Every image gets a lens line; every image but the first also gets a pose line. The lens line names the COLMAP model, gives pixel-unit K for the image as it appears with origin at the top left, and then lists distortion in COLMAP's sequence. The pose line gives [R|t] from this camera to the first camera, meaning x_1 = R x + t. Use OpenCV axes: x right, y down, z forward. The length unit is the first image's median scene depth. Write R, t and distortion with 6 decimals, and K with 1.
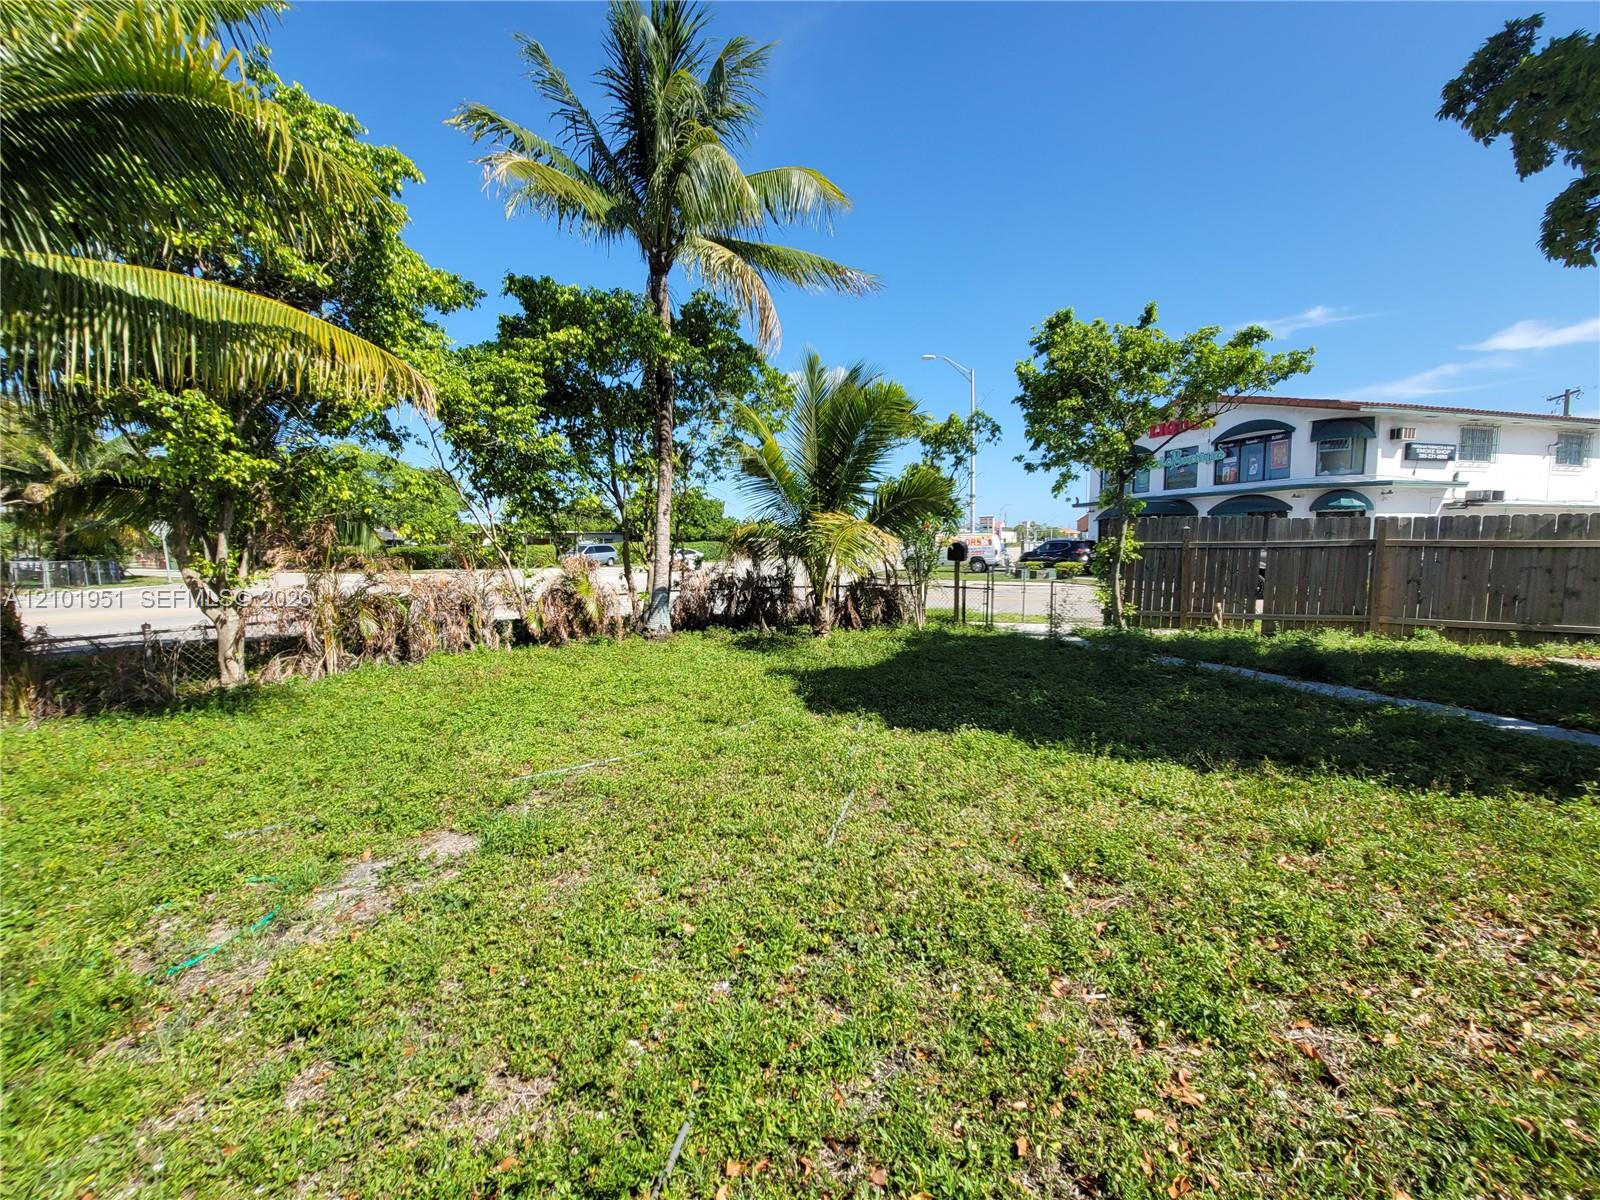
lens RADIAL K [[651.3, 0, 813.0], [0, 651.3, 602.2], [0, 0, 1]] dist [-0.006086, 0.001705]
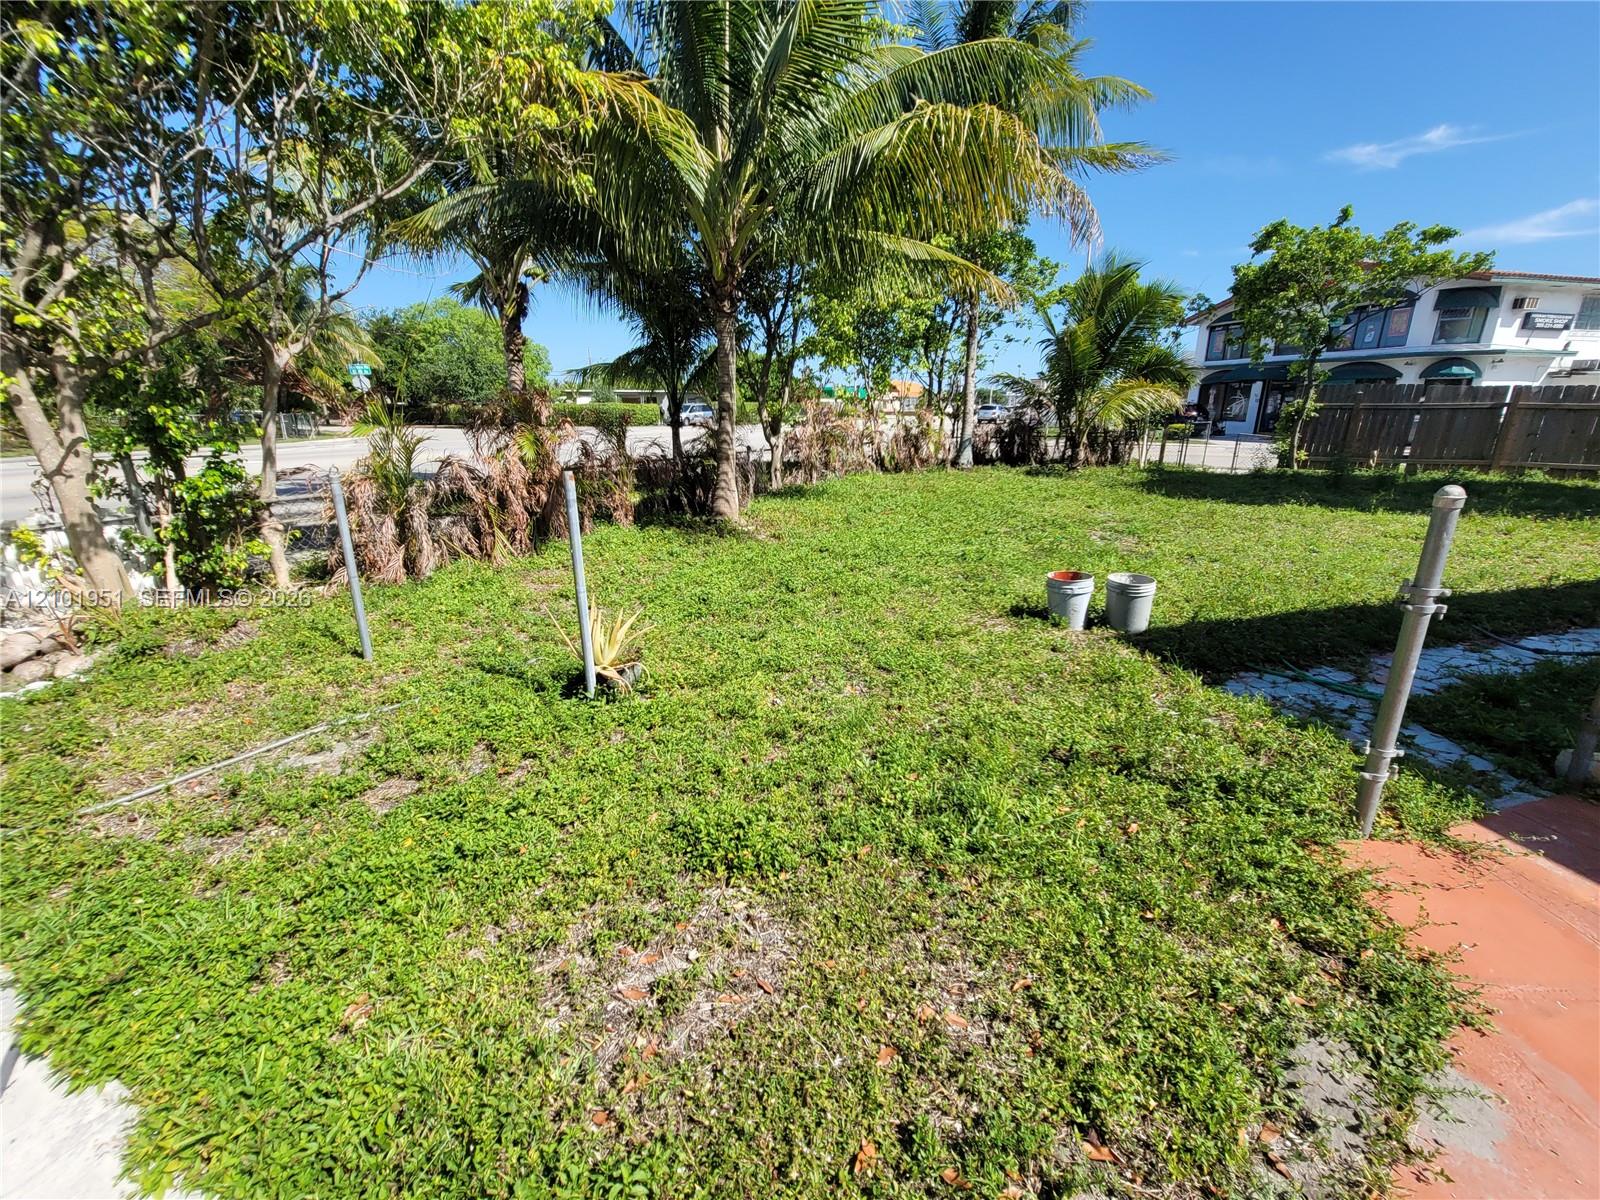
lens RADIAL K [[651.3, 0, 812.4], [0, 651.3, 607.8], [0, 0, 1]] dist [-0.006086, 0.001705]
pose [[0.999131, 0.021579, -0.035670, -0.740720], [-0.013711, 0.978104, 0.207666, 0.085997], [0.039370, -0.206997, 0.977549, -0.659964]]
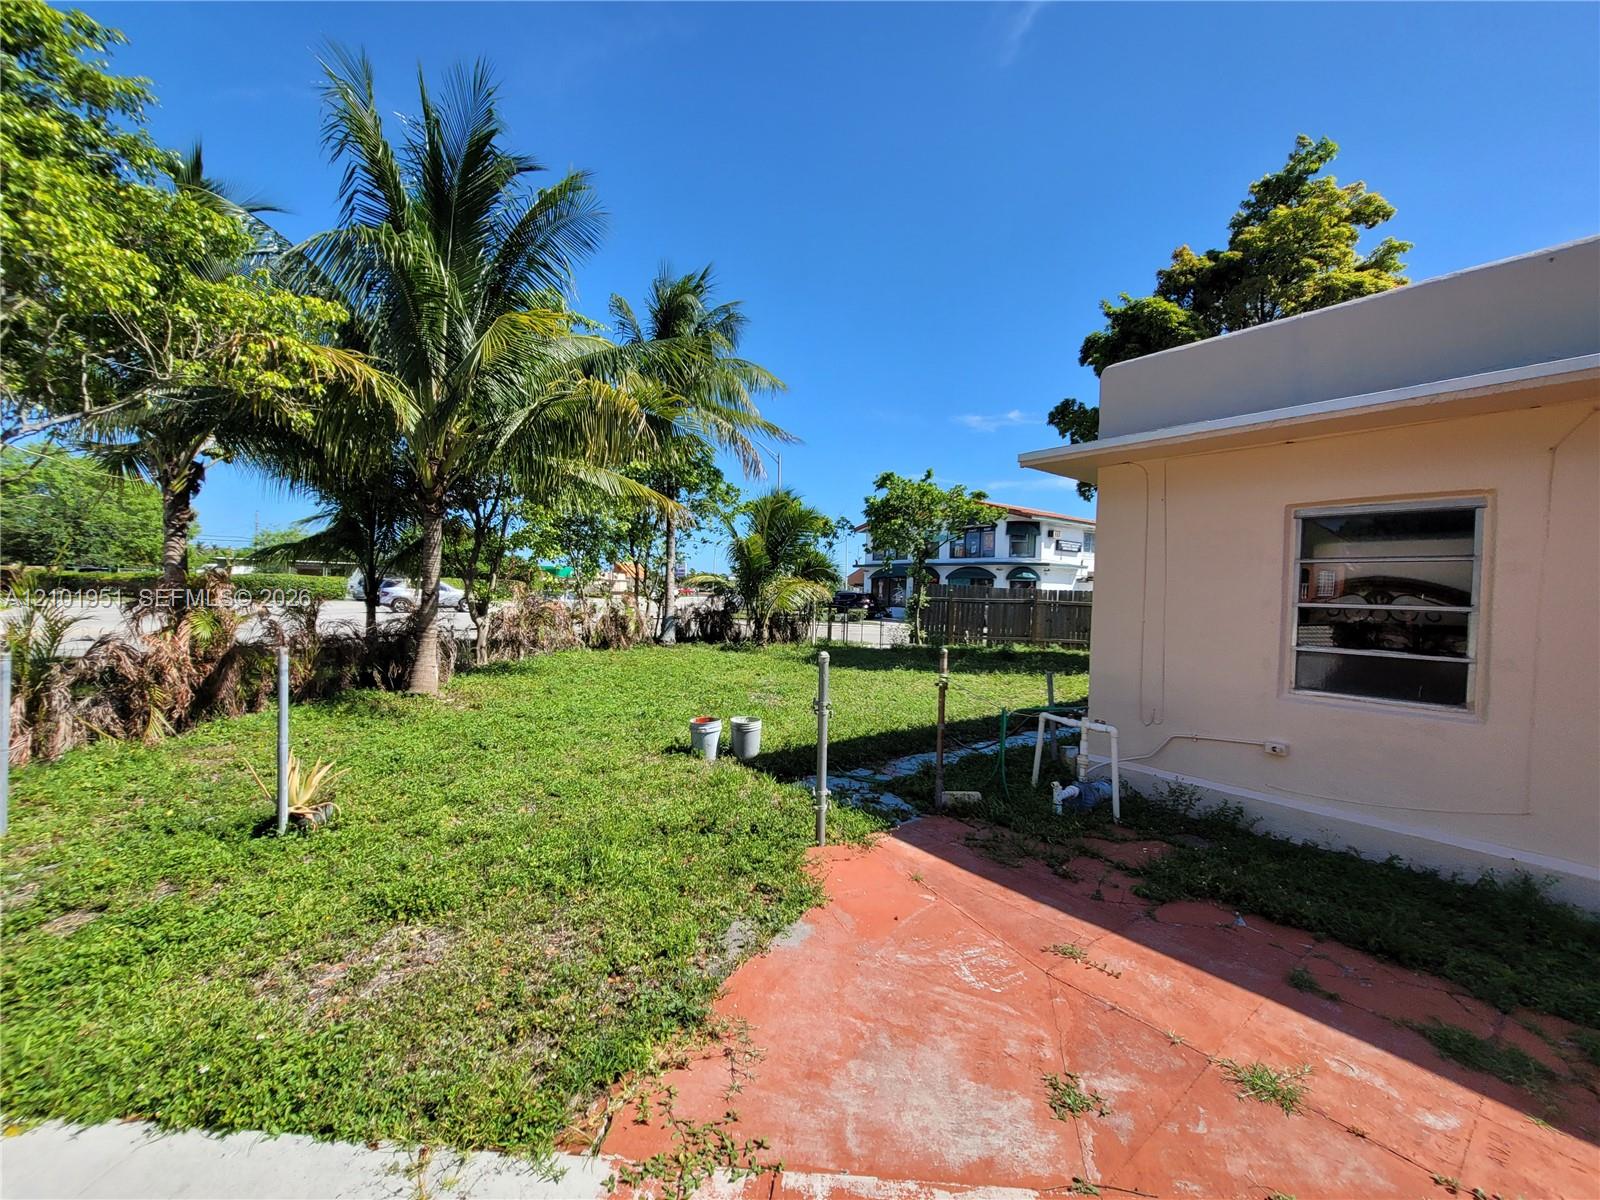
lens RADIAL K [[651.3, 0, 812.7], [0, 651.3, 612.2], [0, 0, 1]] dist [-0.006086, 0.001705]
pose [[0.934591, 0.026190, 0.354759, -0.693409], [-0.006295, 0.998348, -0.057119, 0.087262], [-0.355669, 0.051150, 0.933211, -0.906566]]
